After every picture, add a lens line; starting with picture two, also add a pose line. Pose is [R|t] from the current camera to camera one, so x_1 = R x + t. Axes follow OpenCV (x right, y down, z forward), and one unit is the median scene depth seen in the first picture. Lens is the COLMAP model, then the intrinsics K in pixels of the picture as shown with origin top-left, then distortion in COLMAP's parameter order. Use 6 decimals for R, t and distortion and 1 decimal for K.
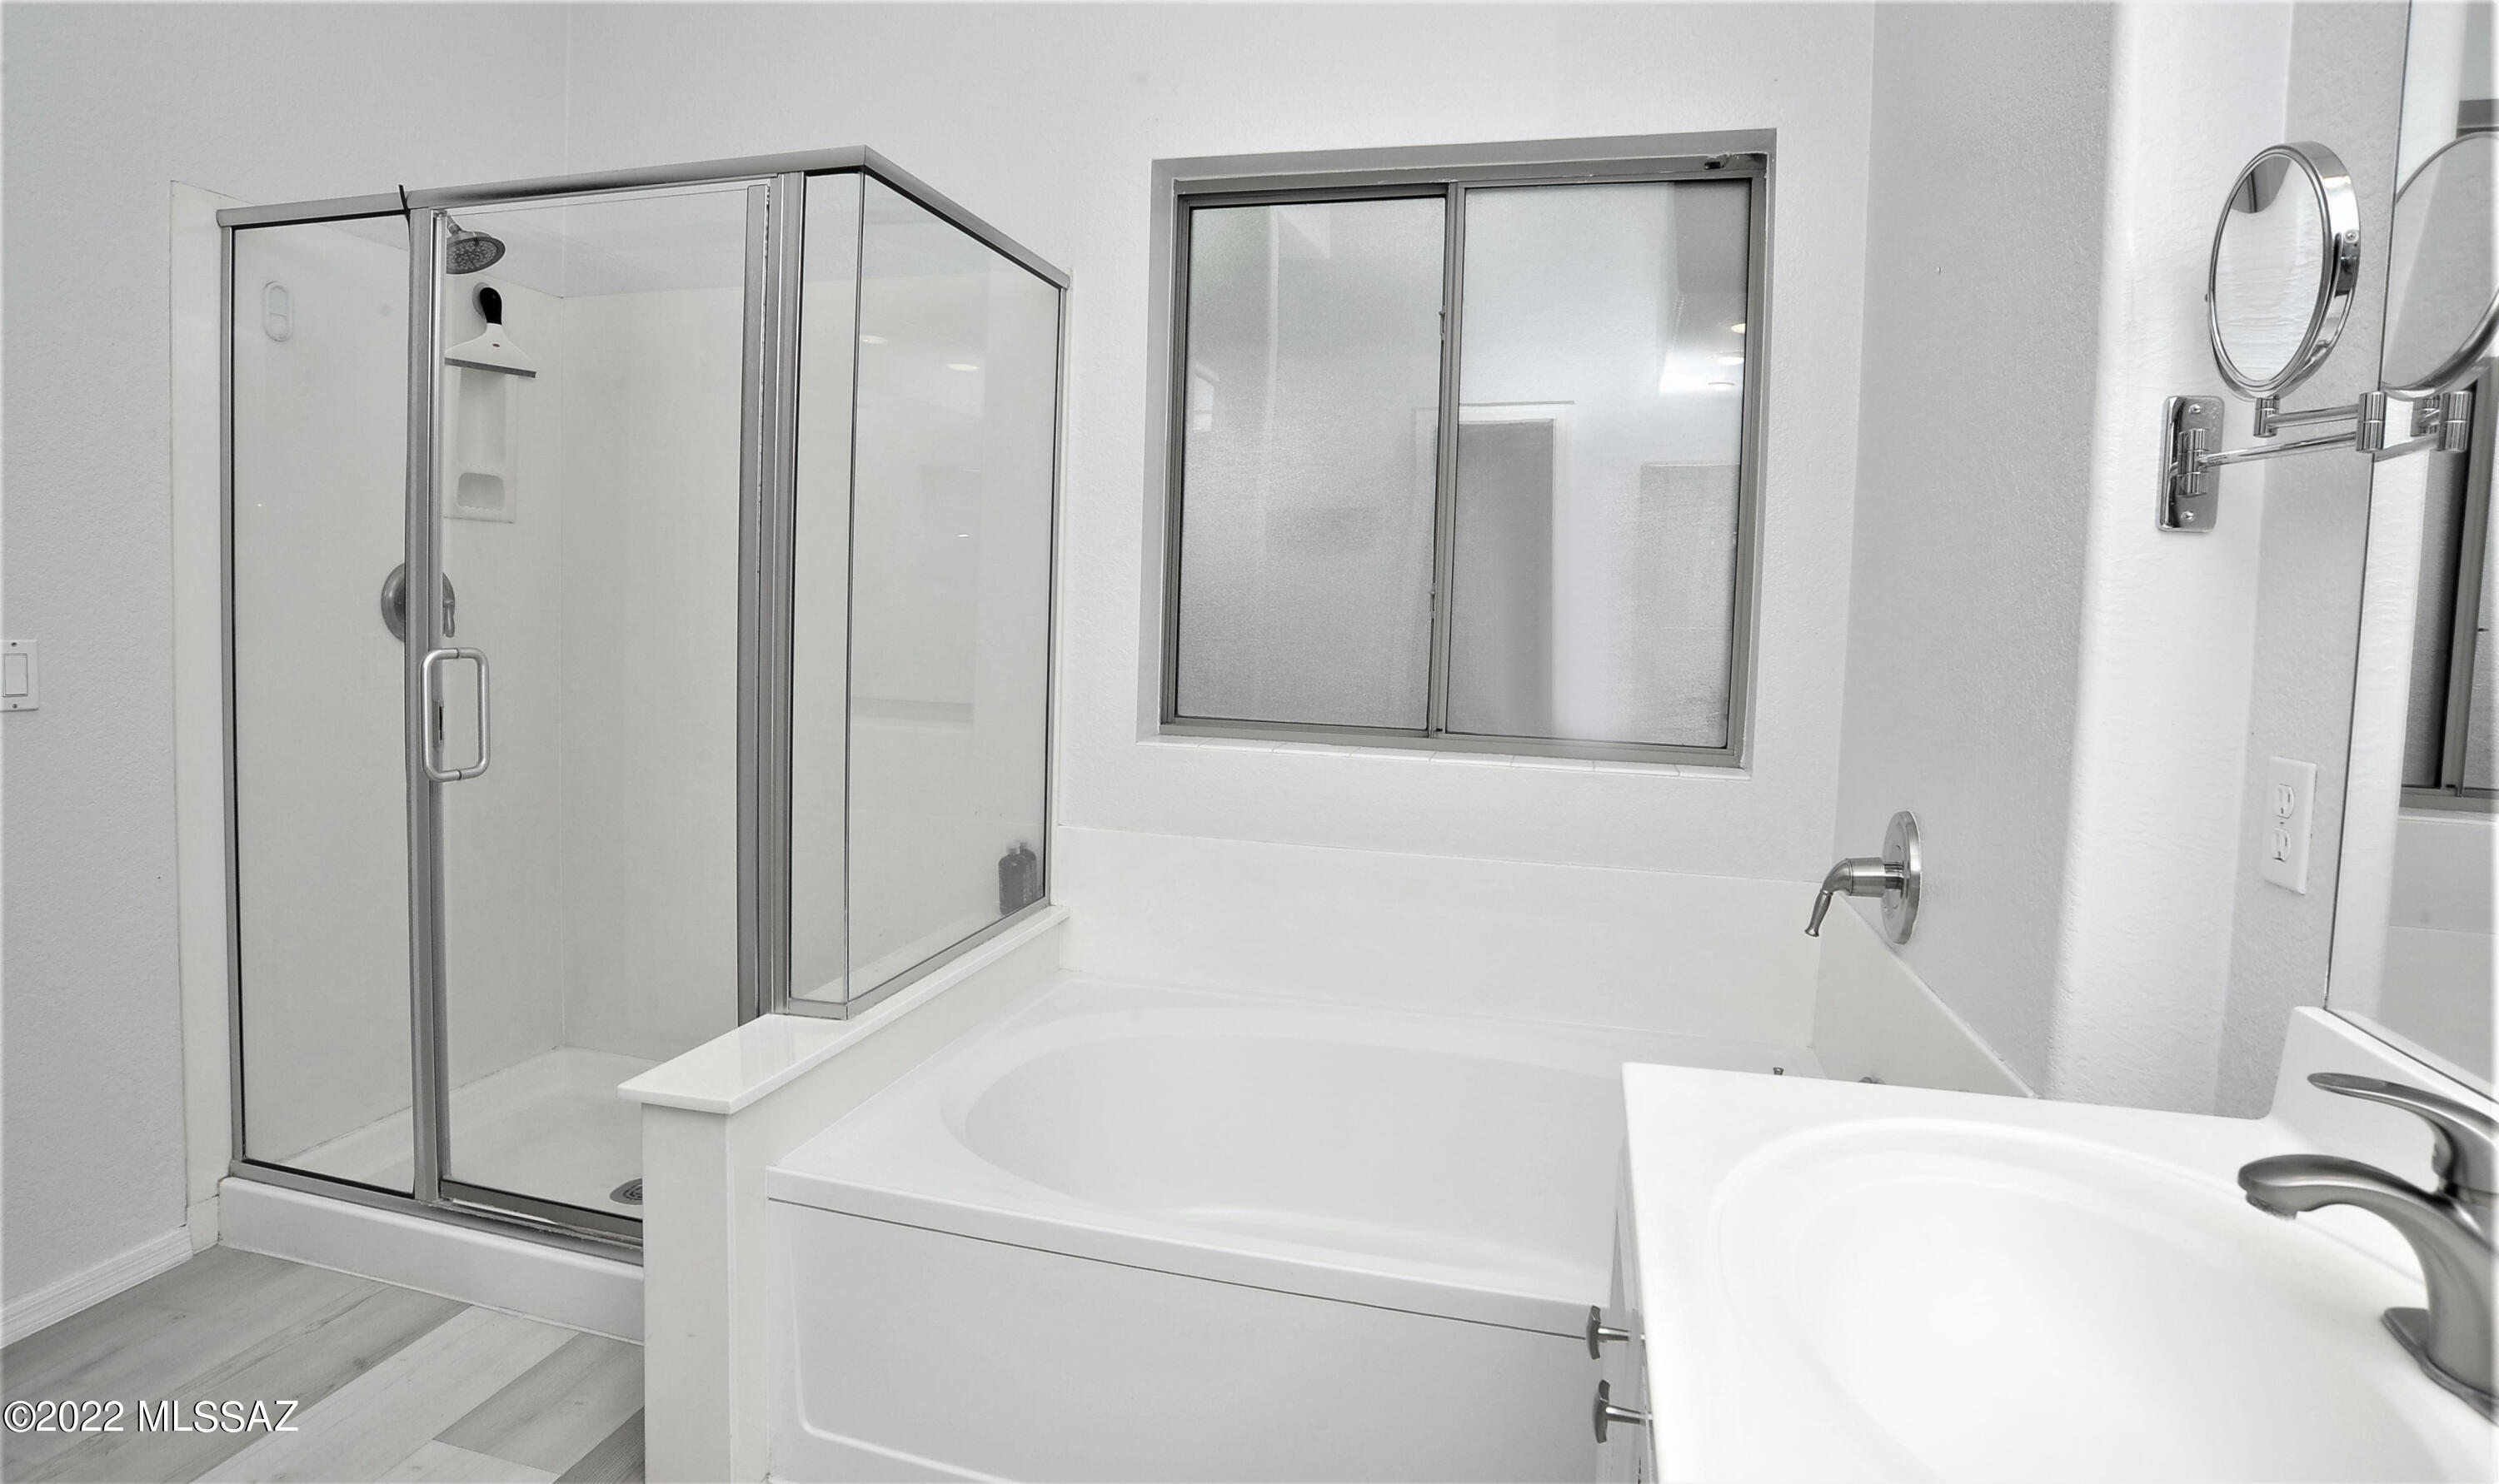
lens RADIAL K [[1276.3, 0, 1234.8], [0, 1276.3, 688.1], [0, 0, 1]] dist [-0.095154, 0.042770]
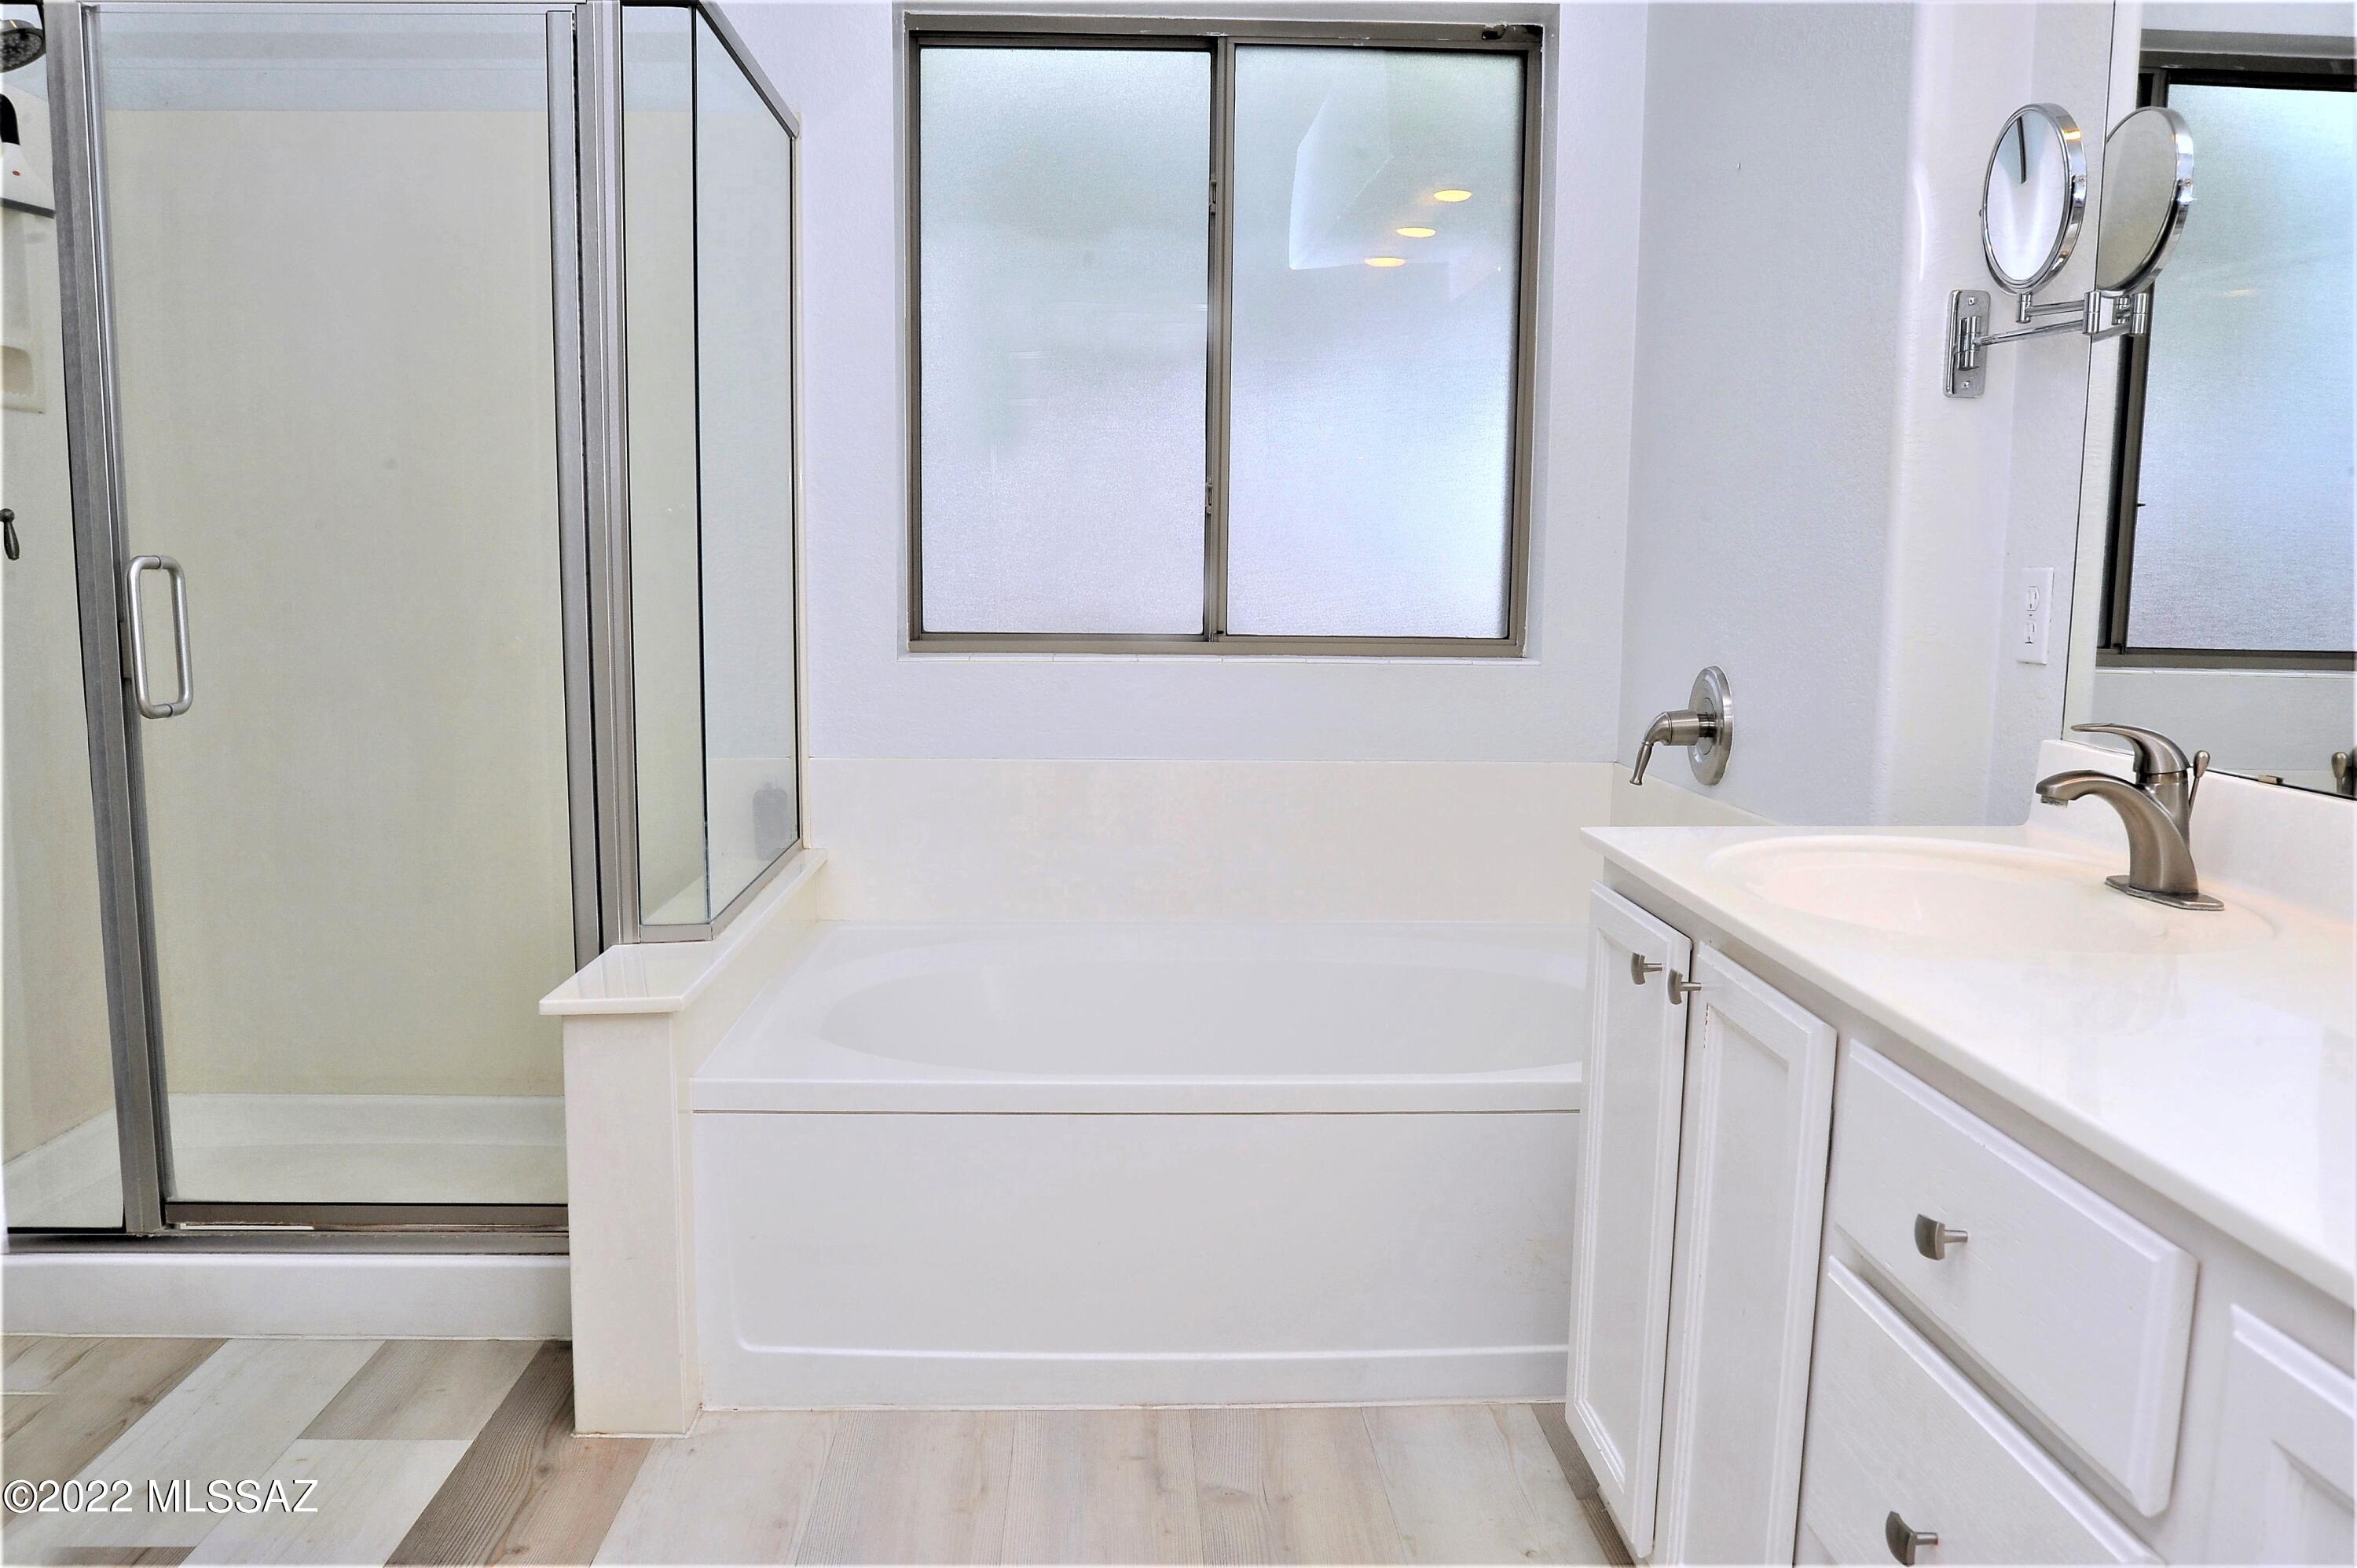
lens RADIAL K [[1715.8, 0, 1181.5], [0, 1715.8, 817.8], [0, 0, 1]] dist [-0.098881, 0.073886]
pose [[0.957360, -0.063777, 0.281770, -0.347298], [0.039047, 0.994944, 0.092530, 0.075613], [-0.286246, -0.077582, 0.955010, -0.315170]]
